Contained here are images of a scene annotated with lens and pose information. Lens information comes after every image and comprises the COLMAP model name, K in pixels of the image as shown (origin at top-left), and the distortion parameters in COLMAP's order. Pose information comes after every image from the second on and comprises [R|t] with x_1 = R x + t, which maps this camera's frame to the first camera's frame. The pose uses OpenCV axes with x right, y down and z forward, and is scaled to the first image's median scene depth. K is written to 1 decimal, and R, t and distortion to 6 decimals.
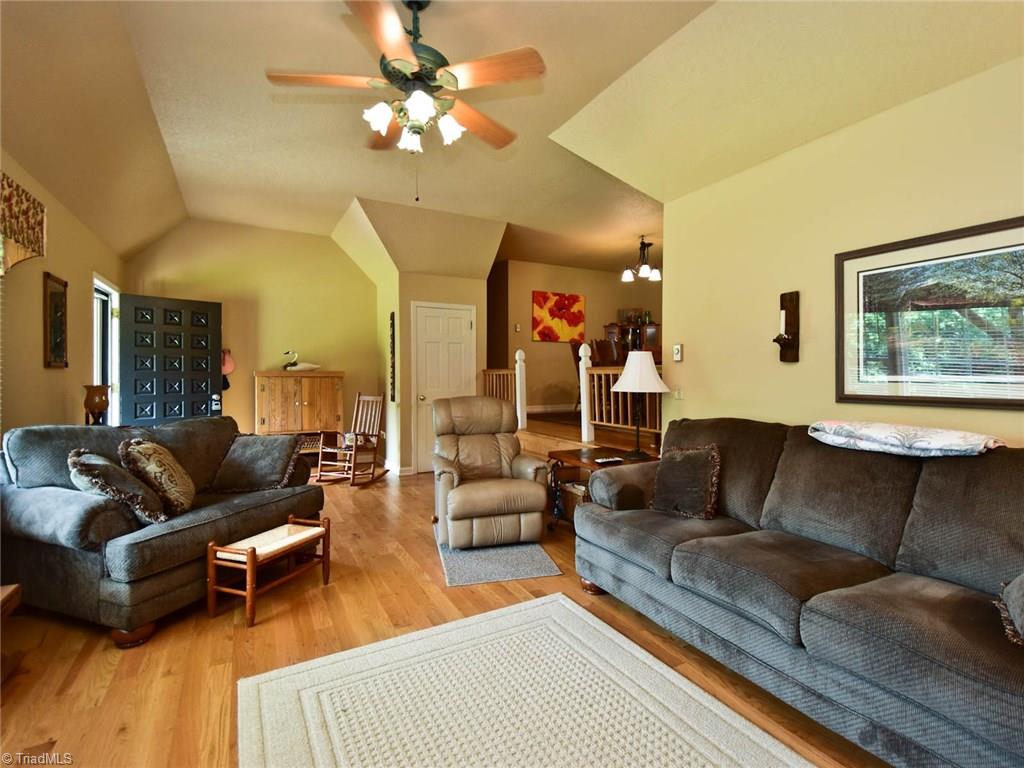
lens RADIAL K [[499.1, 0, 528.8], [0, 499.1, 373.0], [0, 0, 1]] dist [0.016950, -0.007778]
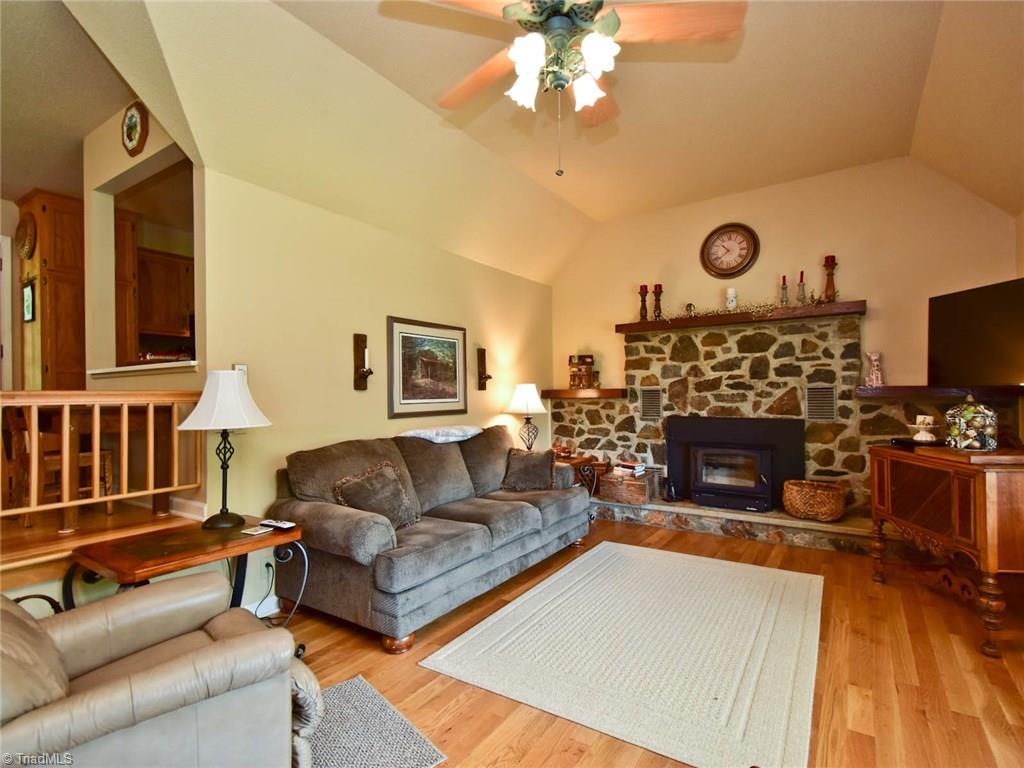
lens RADIAL K [[499.1, 0, 516.4], [0, 499.1, 391.3], [0, 0, 1]] dist [0.016950, -0.007778]
pose [[-0.465593, 0.012496, 0.884911, -0.926197], [0.008976, 0.999916, -0.009397, -0.004557], [-0.884954, 0.003567, -0.465665, 1.524586]]
